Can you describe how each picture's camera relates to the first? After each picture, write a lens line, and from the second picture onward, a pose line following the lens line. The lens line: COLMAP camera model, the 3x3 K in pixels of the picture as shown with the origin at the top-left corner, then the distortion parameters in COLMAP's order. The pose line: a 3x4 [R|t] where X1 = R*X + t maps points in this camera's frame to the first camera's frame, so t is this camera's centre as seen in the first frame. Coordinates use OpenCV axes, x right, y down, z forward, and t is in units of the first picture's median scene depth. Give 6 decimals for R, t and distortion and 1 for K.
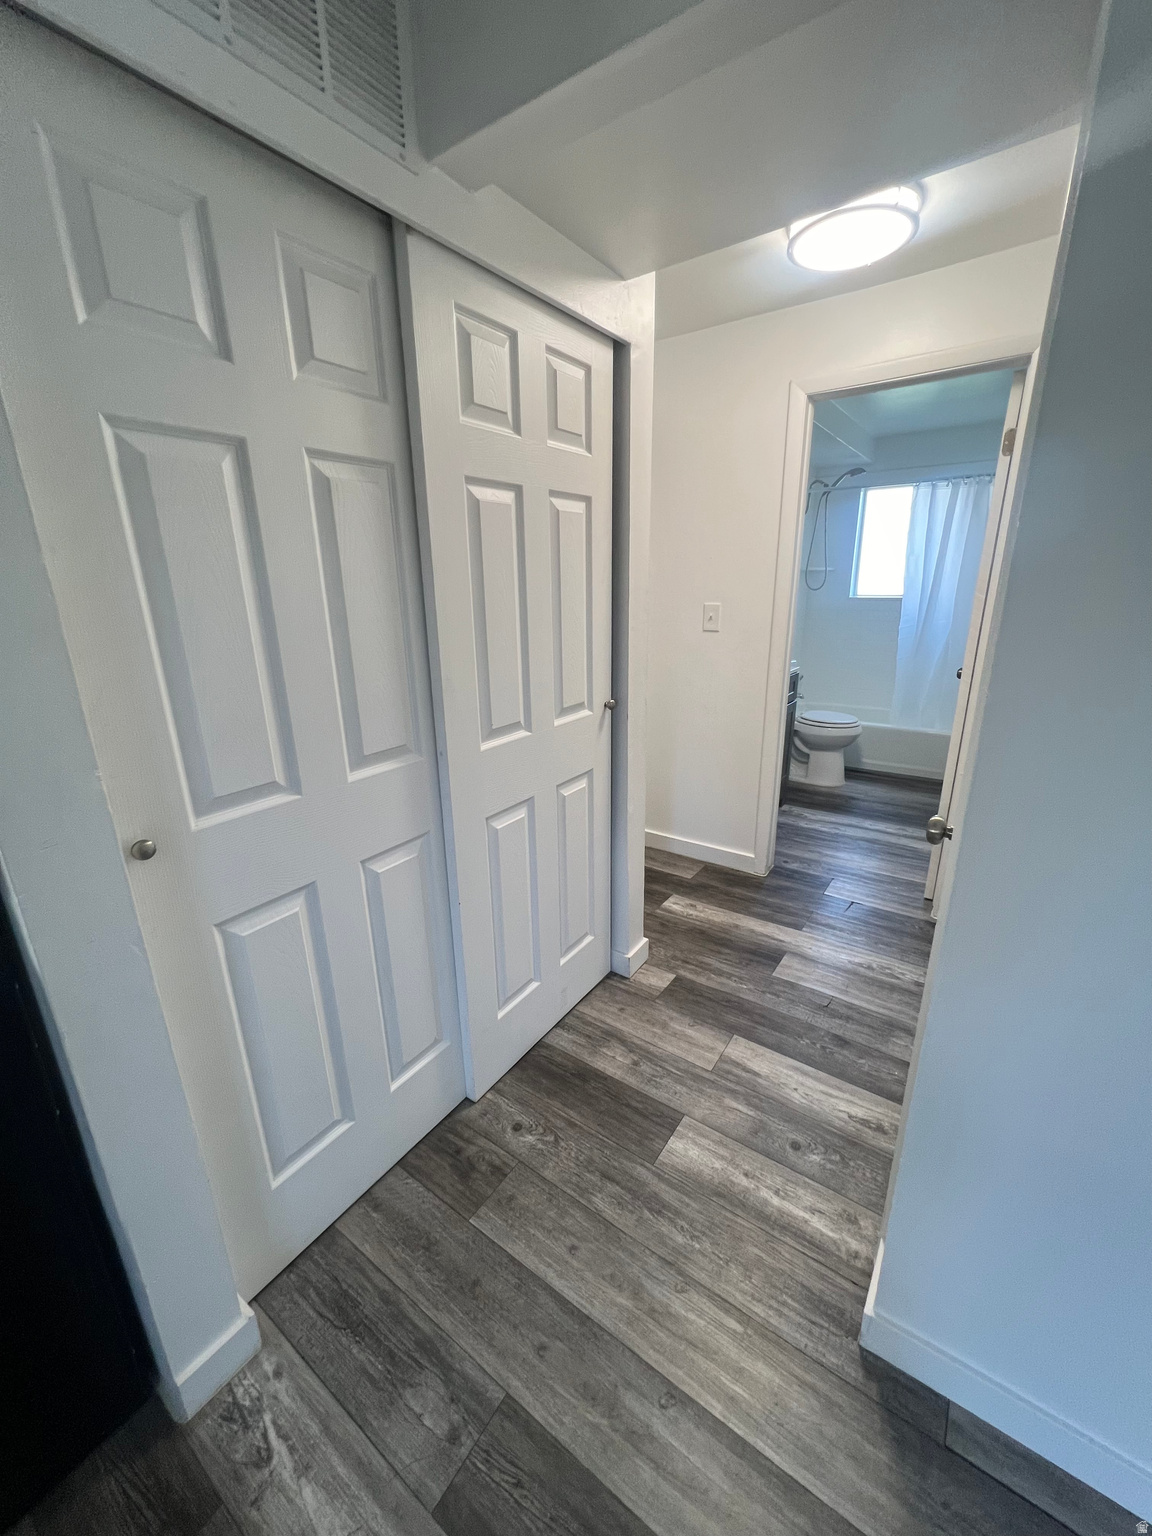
lens RADIAL K [[614.8, 0, 573.6], [0, 614.8, 767.1], [0, 0, 1]] dist [-0.002206, 0.001107]
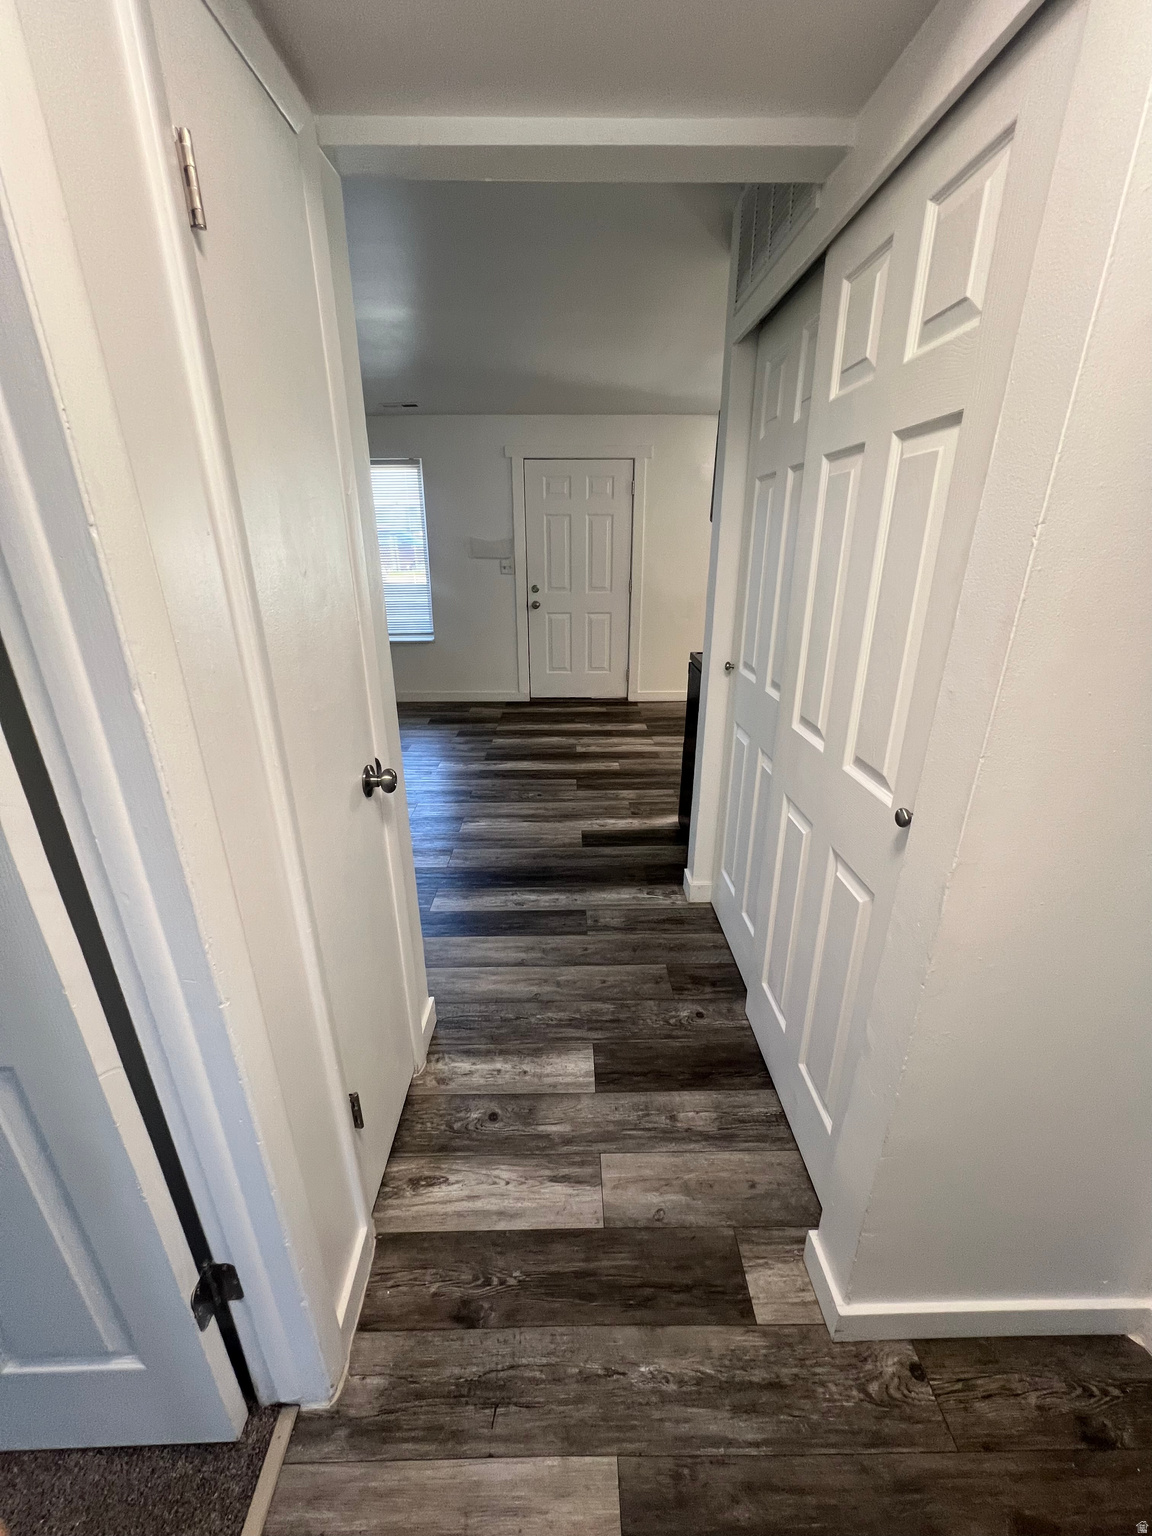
lens RADIAL K [[614.8, 0, 579.4], [0, 614.8, 770.2], [0, 0, 1]] dist [-0.002206, 0.001107]
pose [[-0.804107, 0.224544, -0.550447, 0.549268], [-0.158366, 0.811556, 0.562403, -0.376117], [0.573003, 0.539404, -0.617018, 1.128585]]
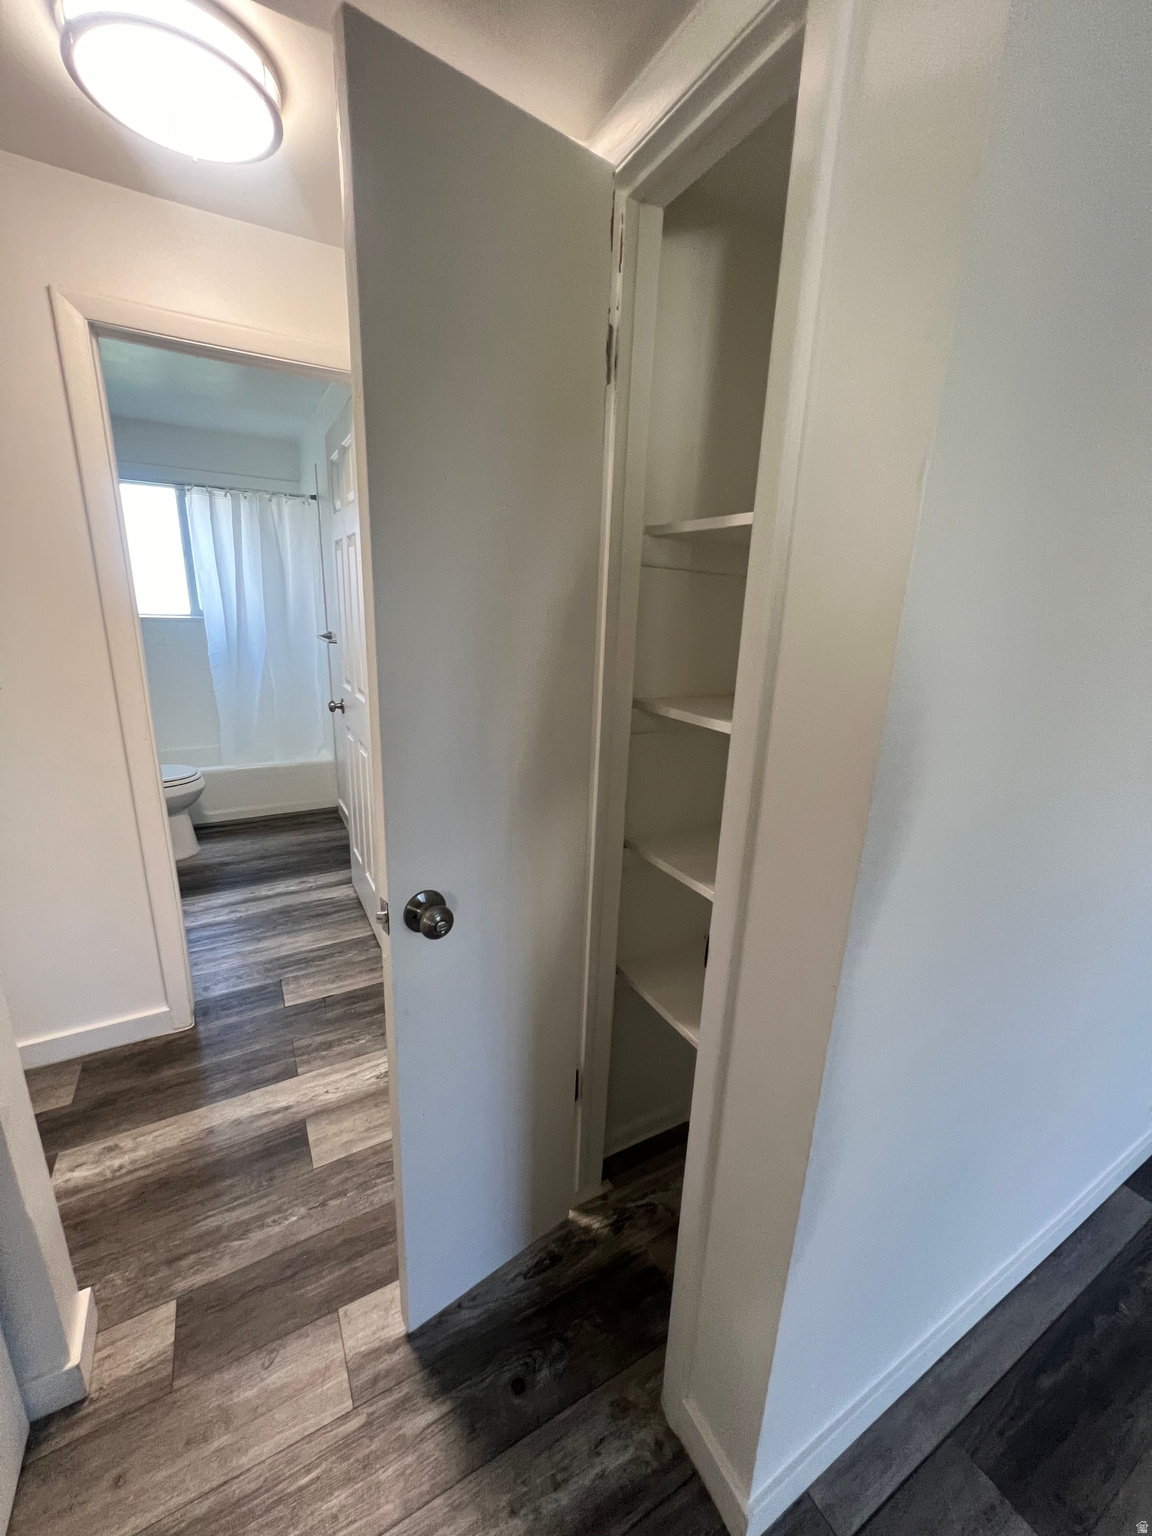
lens RADIAL K [[614.8, 0, 577.0], [0, 614.8, 767.3], [0, 0, 1]] dist [-0.002206, 0.001107]
pose [[0.424457, -0.207195, 0.881423, -0.085986], [0.219650, 0.967951, 0.121760, -0.145807], [-0.878402, 0.141923, 0.456363, 0.394866]]
